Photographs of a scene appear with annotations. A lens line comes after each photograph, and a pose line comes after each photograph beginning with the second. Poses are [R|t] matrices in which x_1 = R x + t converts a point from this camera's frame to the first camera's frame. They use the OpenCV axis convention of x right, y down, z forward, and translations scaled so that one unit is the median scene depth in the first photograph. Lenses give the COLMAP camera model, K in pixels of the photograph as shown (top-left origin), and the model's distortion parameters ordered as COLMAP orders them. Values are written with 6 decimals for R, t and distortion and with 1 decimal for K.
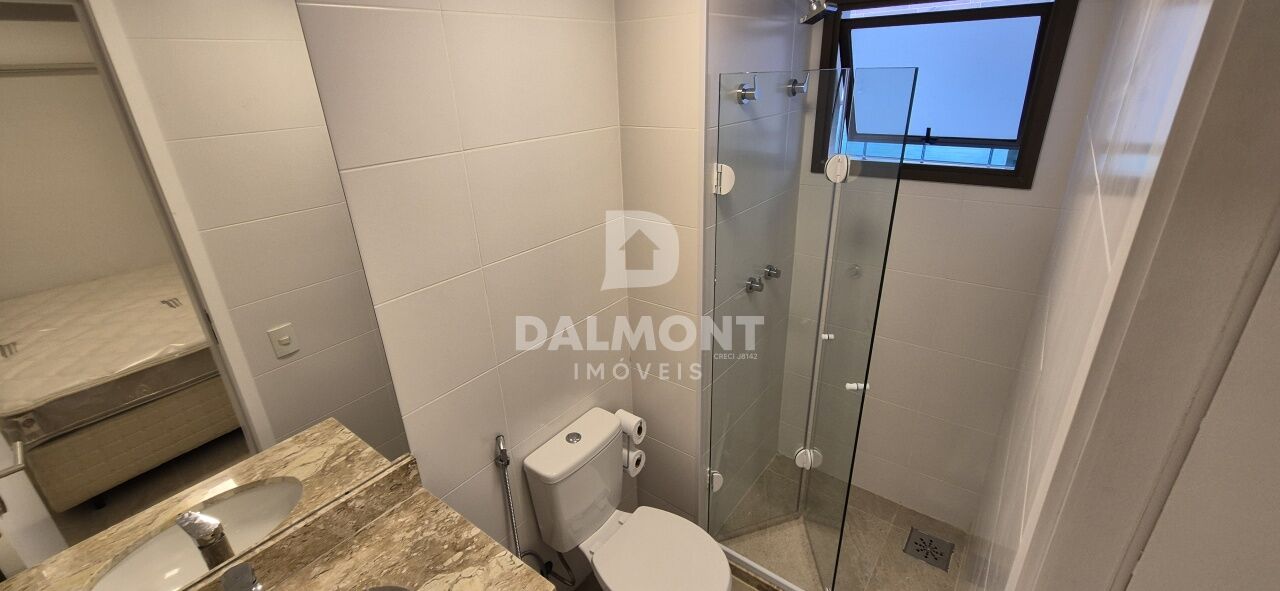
lens RADIAL K [[525.9, 0, 636.5], [0, 525.9, 285.4], [0, 0, 1]] dist [-0.003819, 0.000712]
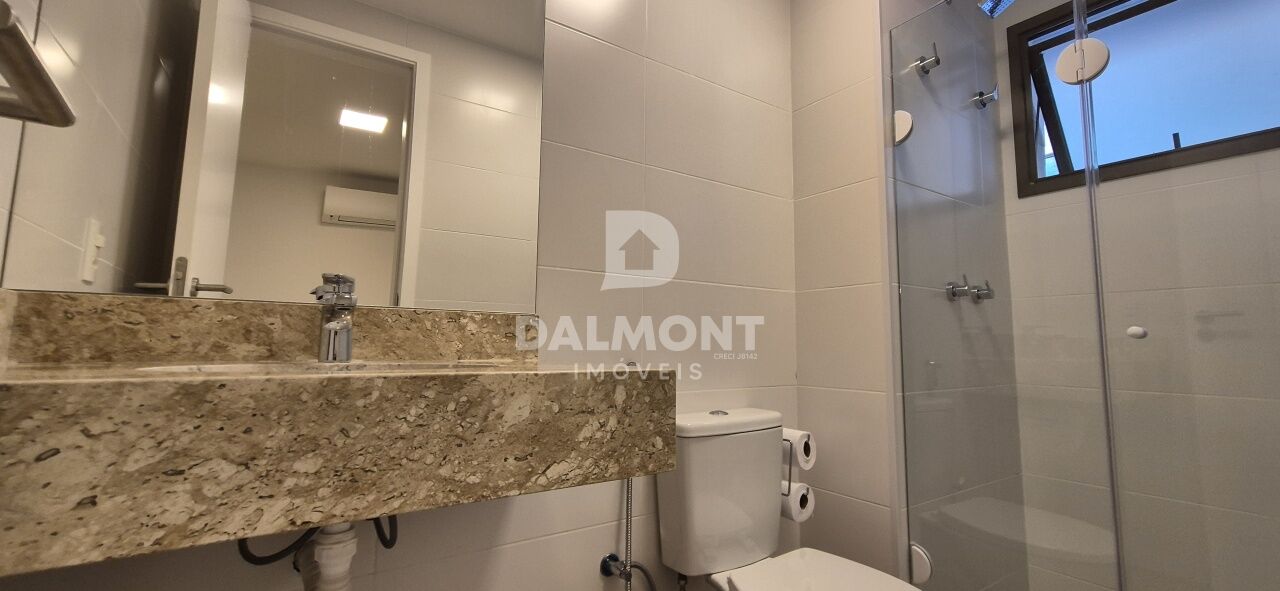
lens RADIAL K [[525.9, 0, 639.3], [0, 525.9, 286.7], [0, 0, 1]] dist [-0.003819, 0.000712]
pose [[0.949295, 0.014165, -0.314066, 0.011764], [-0.160936, 0.880064, -0.446751, 0.440705], [0.270070, 0.474643, 0.837721, 0.187973]]
